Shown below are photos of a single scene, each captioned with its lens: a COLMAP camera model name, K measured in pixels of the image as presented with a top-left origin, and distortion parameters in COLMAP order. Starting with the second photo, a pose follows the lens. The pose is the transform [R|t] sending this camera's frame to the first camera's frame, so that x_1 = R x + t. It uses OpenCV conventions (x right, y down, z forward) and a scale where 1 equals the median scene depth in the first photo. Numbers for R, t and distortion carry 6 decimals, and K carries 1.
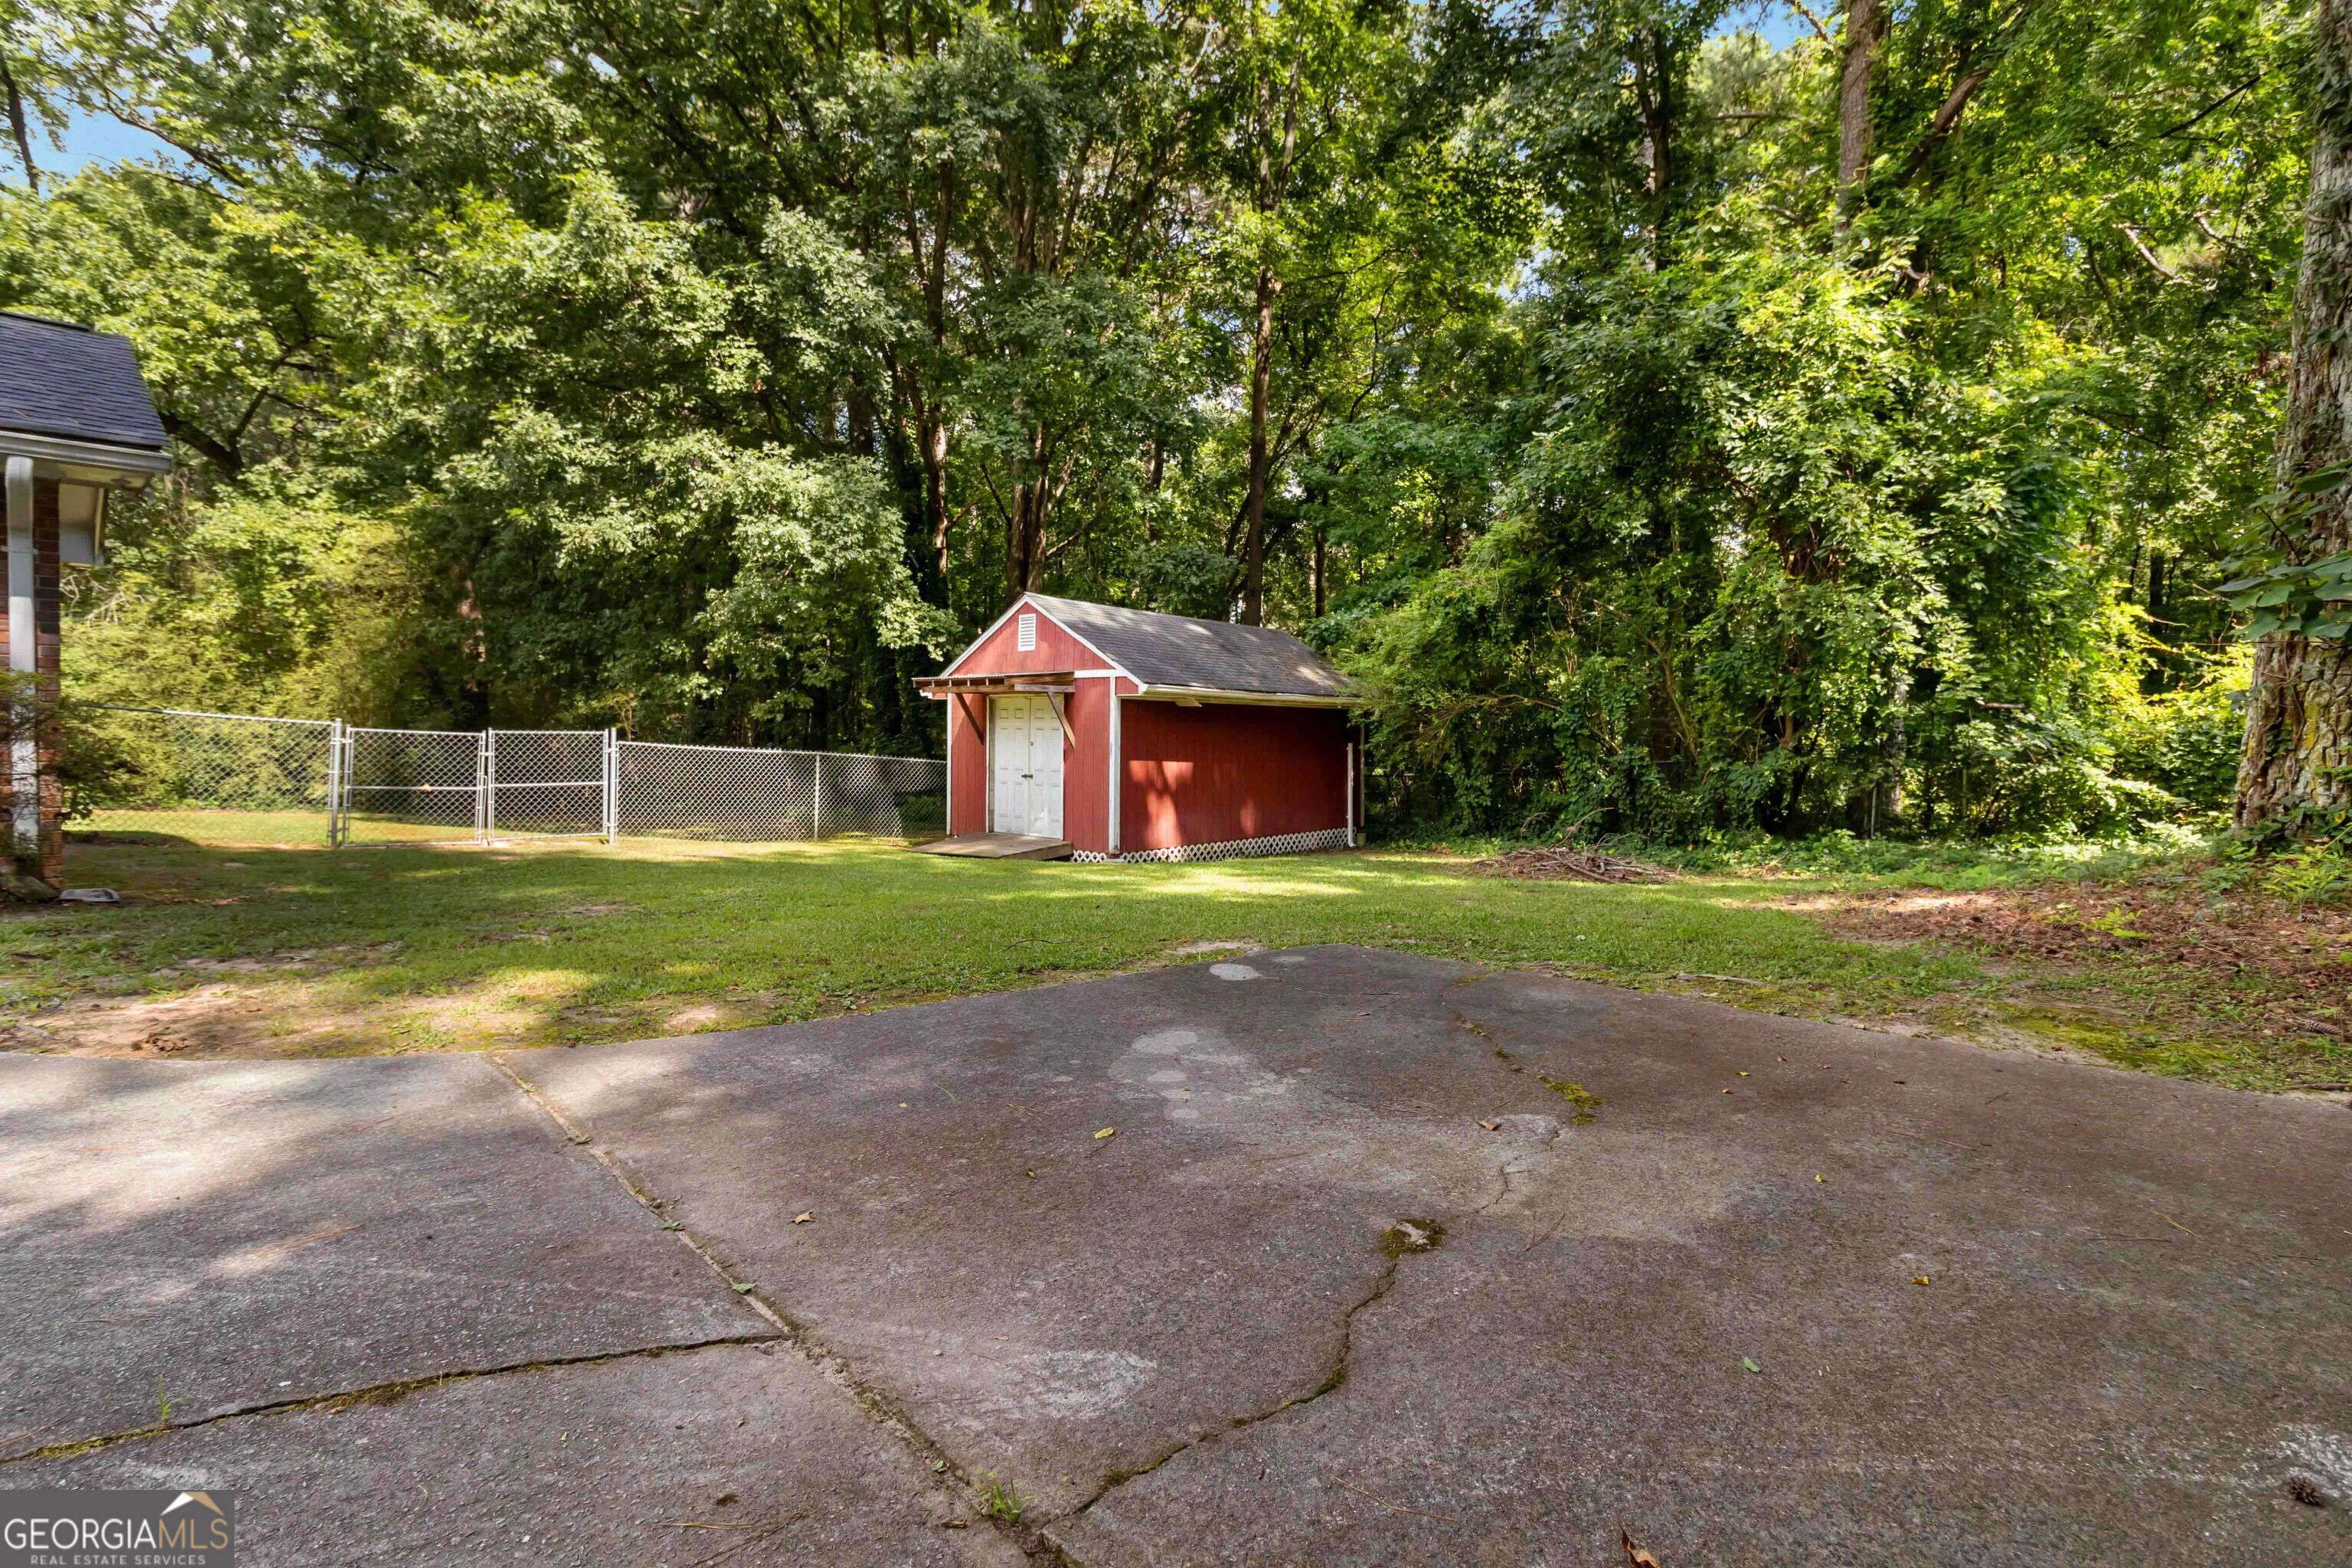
lens RADIAL K [[1121.4, 0, 1179.4], [0, 1121.4, 749.9], [0, 0, 1]] dist [0.000375, 0.000112]
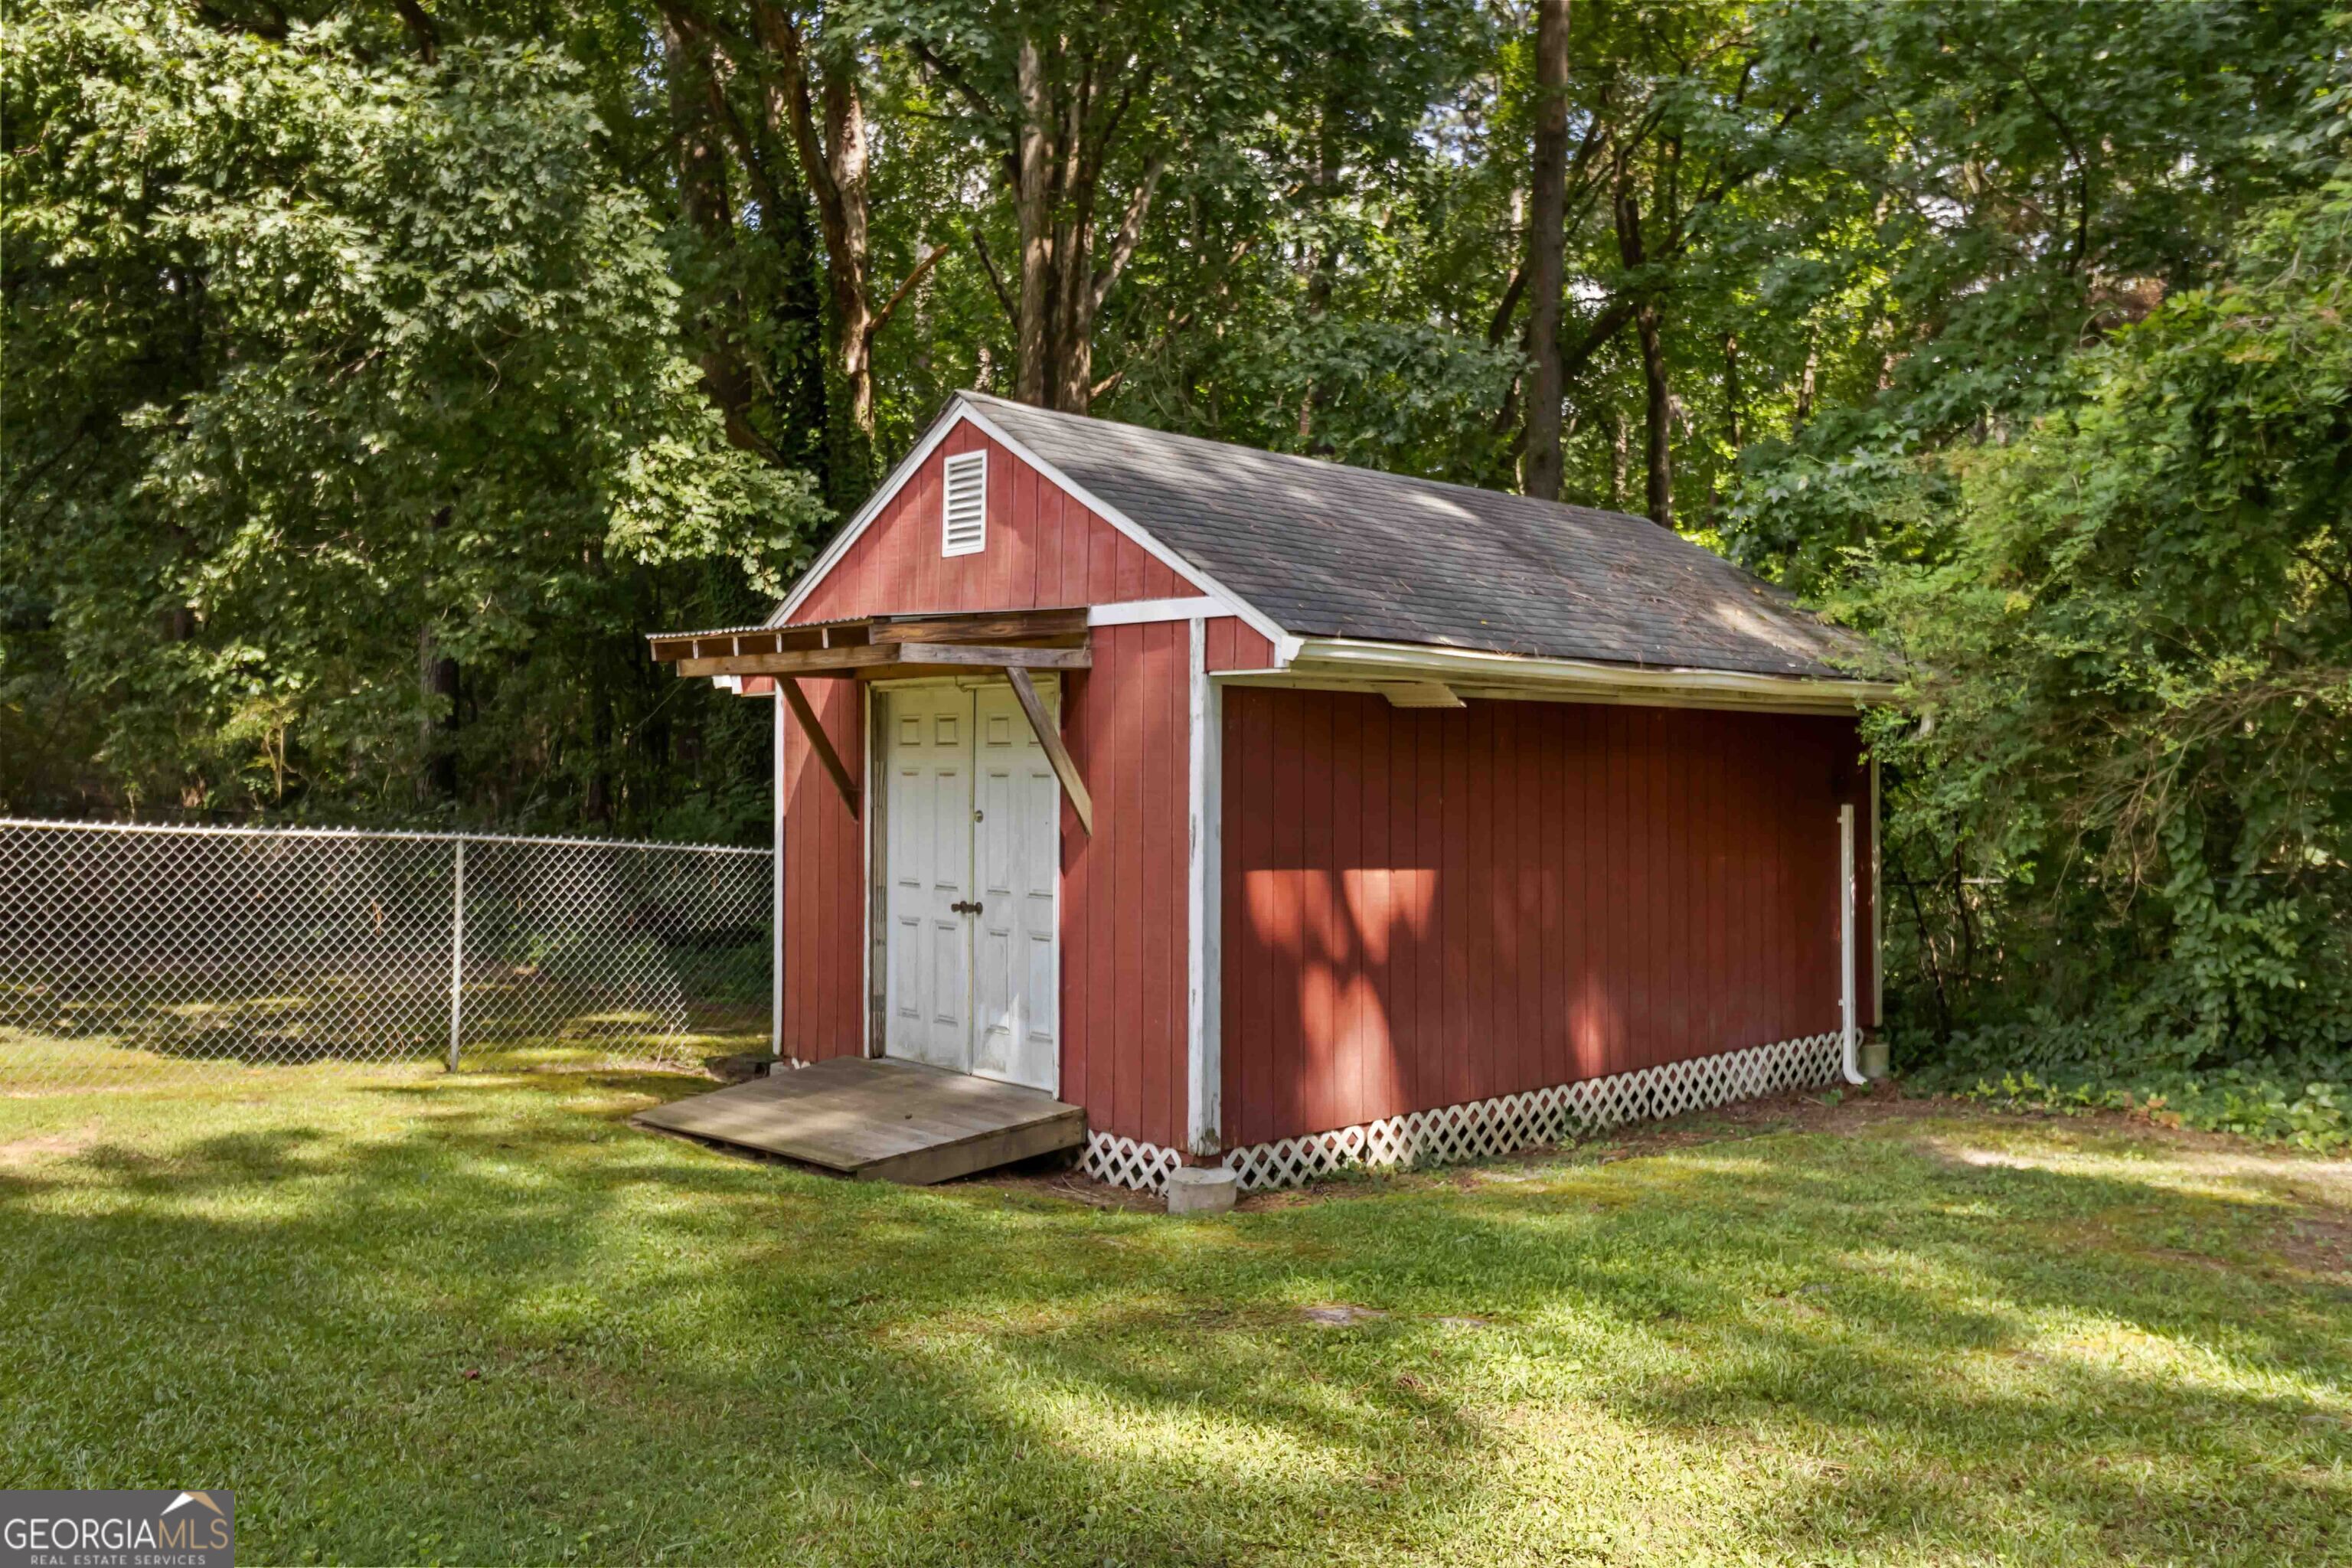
lens RADIAL K [[2031.9, 0, 1176.0], [0, 2031.9, 784.0], [0, 0, 1]] dist [0.048327, -0.003153]
pose [[0.995612, -0.002782, -0.093540, -0.007851], [0.002111, 0.999971, -0.007271, -0.009659], [0.093558, 0.007041, 0.995589, 0.326711]]
